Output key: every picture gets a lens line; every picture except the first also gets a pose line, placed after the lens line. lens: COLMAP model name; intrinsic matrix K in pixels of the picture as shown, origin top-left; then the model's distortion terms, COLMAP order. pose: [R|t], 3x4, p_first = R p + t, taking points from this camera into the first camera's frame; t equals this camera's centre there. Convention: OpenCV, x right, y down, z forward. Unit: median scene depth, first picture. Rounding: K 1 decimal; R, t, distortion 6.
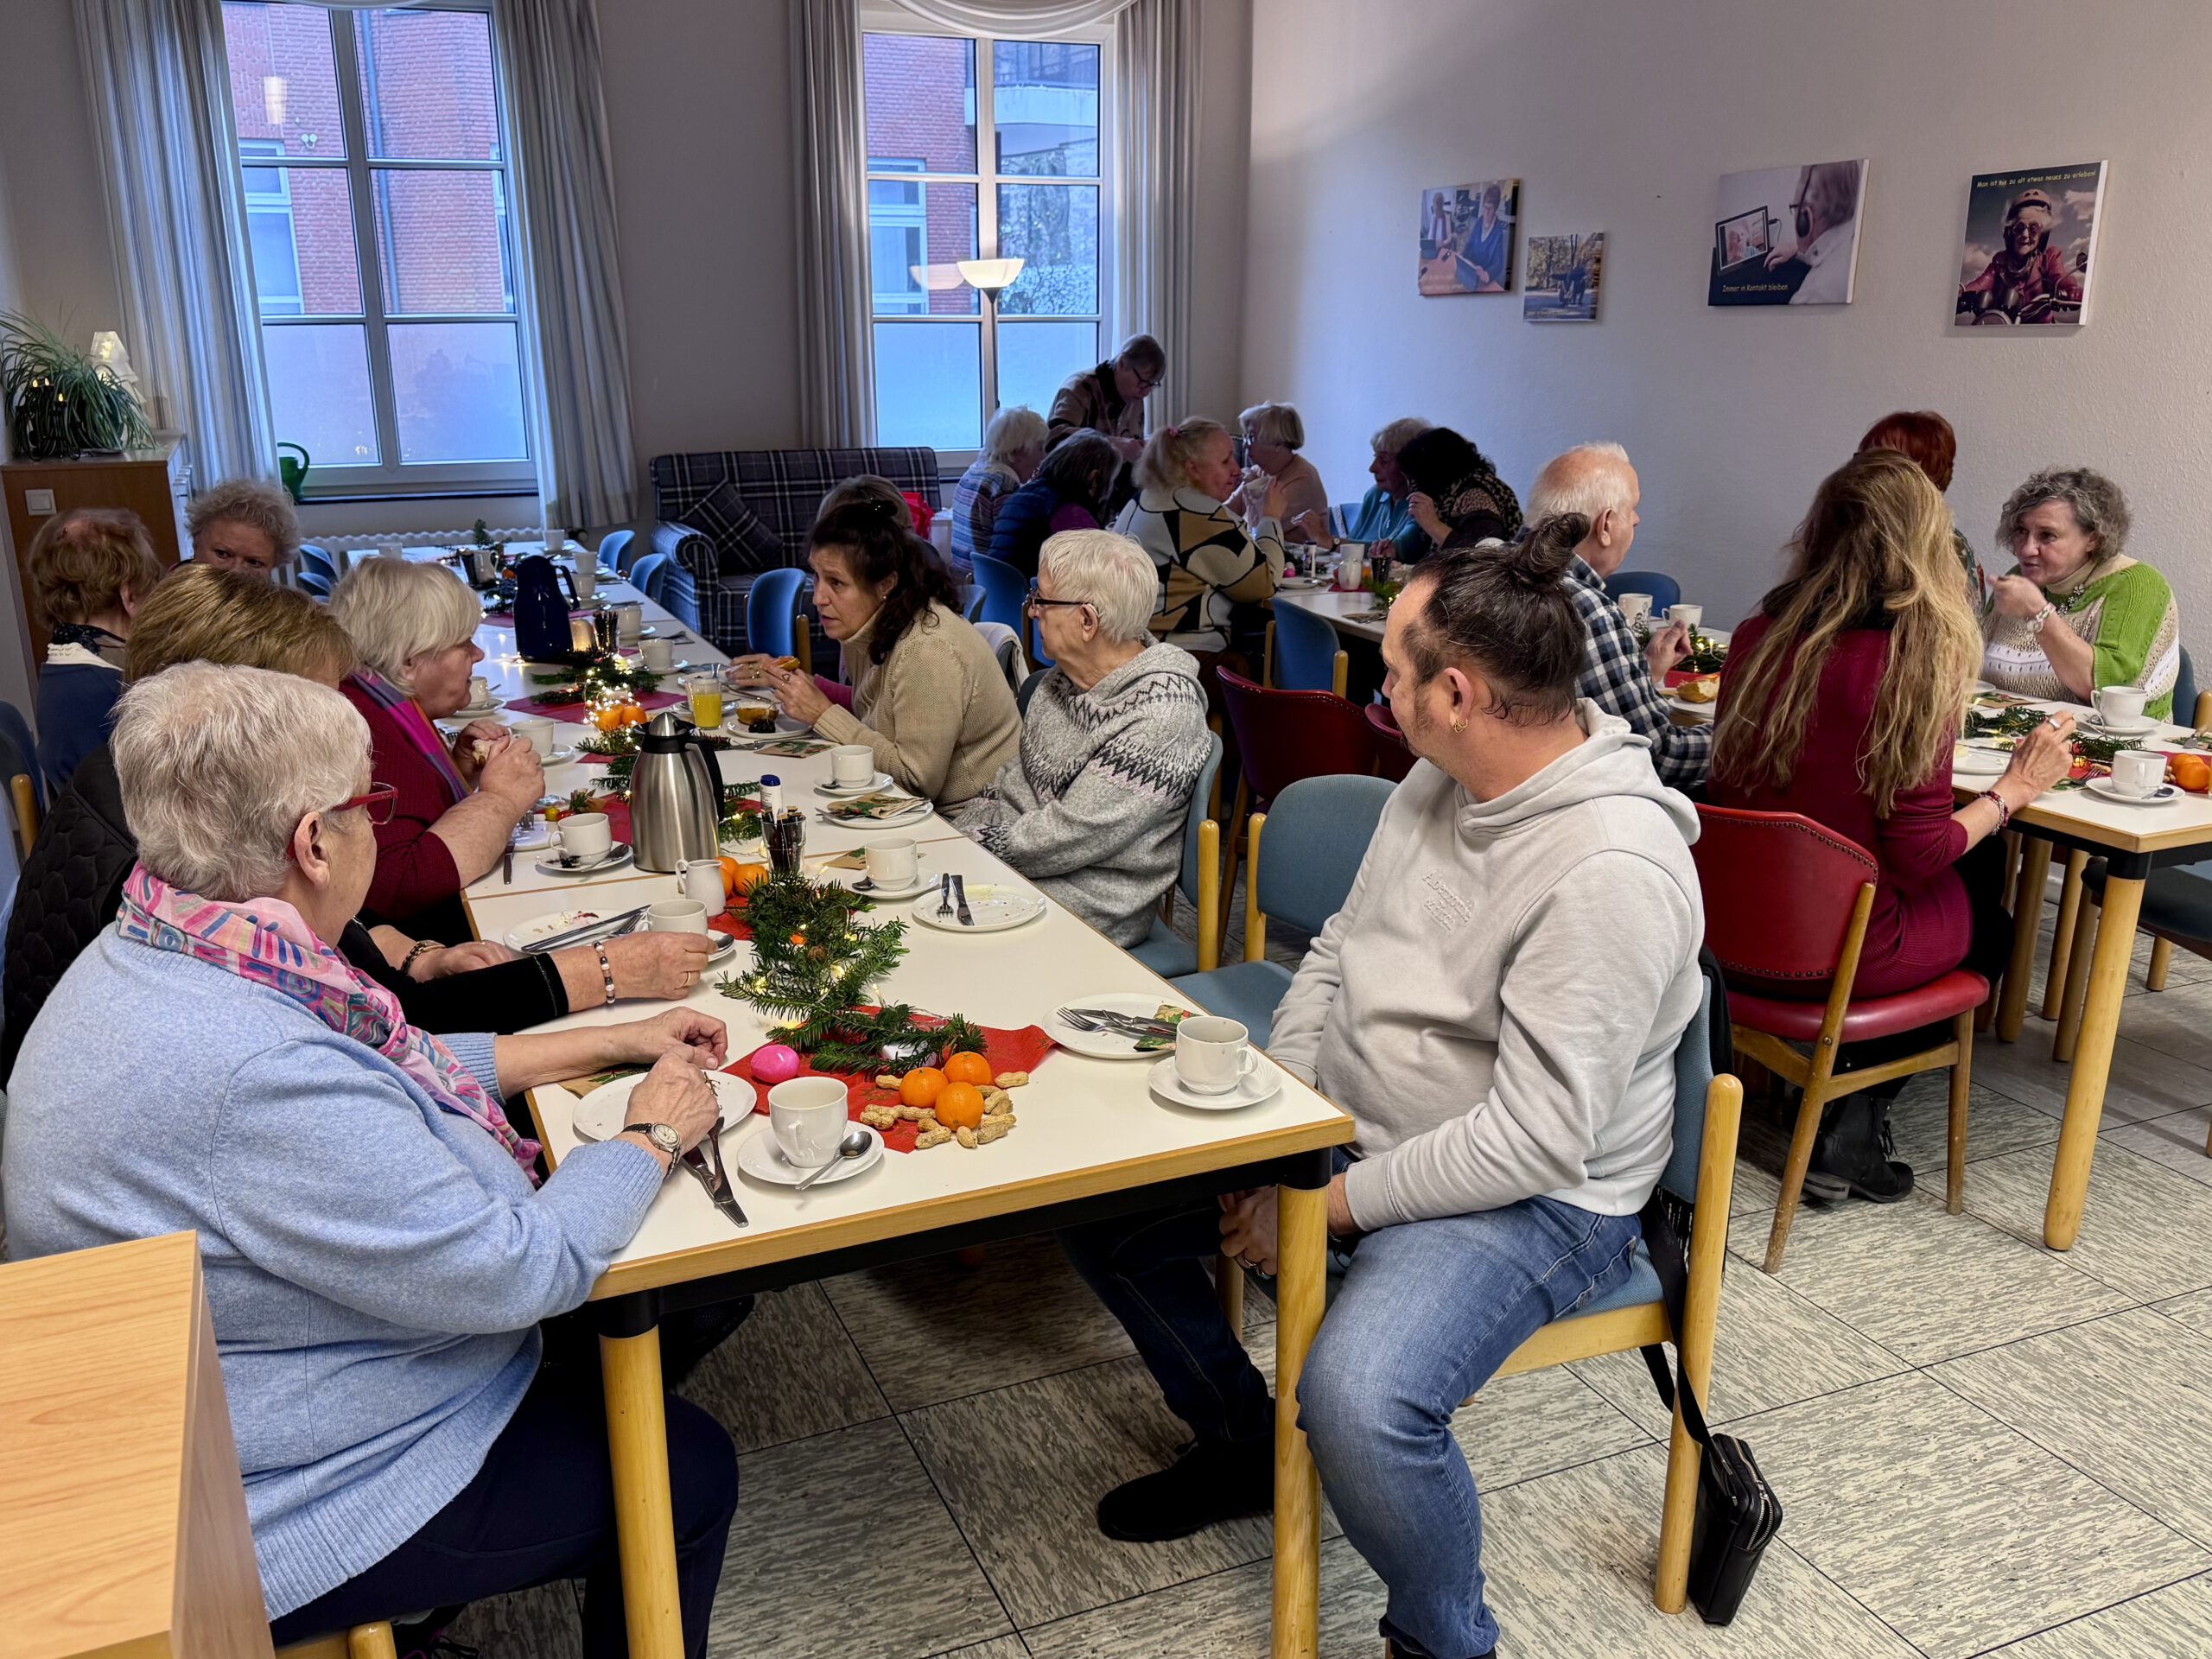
lens RADIAL K [[1804.9, 0, 1106.0], [0, 1804.9, 829.5], [0, 0, 1]] dist [-0.043503, -0.002815]
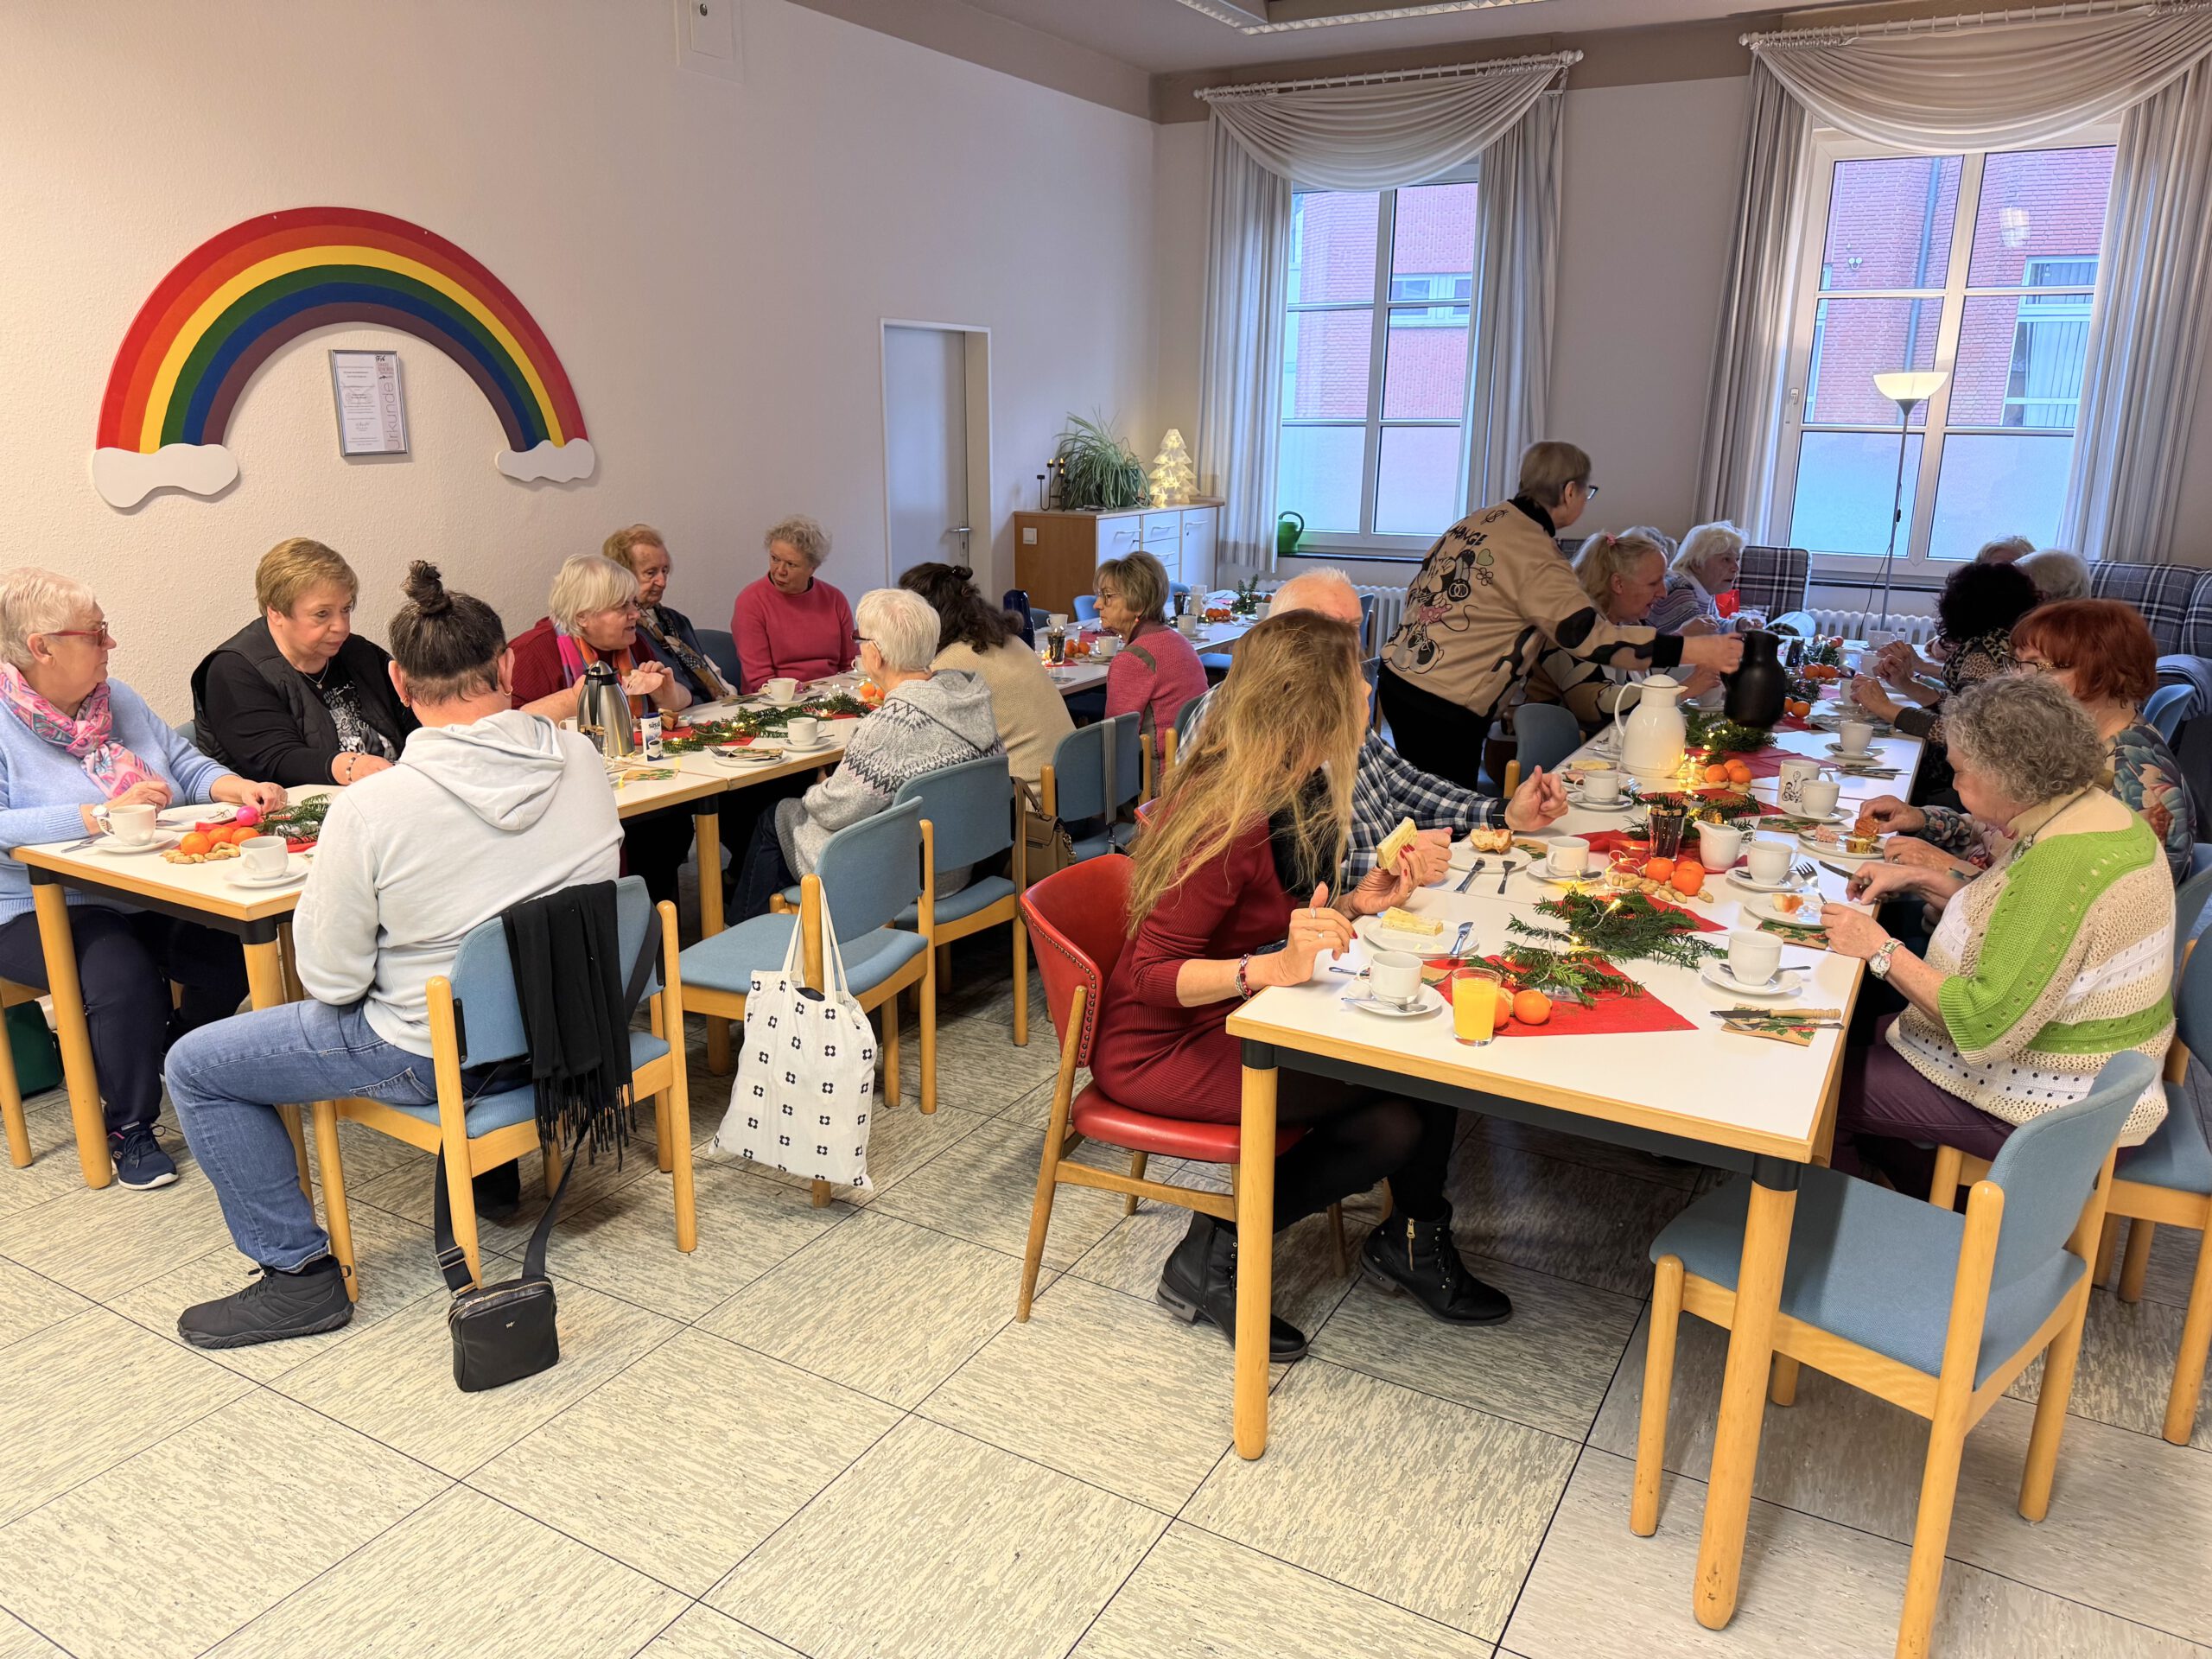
lens RADIAL K [[1565.0, 0, 1106.0], [0, 1565.0, 829.5], [0, 0, 1]] dist [-0.069993, -0.000979]
pose [[0.595296, 0.201272, -0.777890, 0.424974], [-0.213387, 0.972956, 0.088445, -0.053145], [0.774654, 0.113341, 0.622146, 0.168399]]
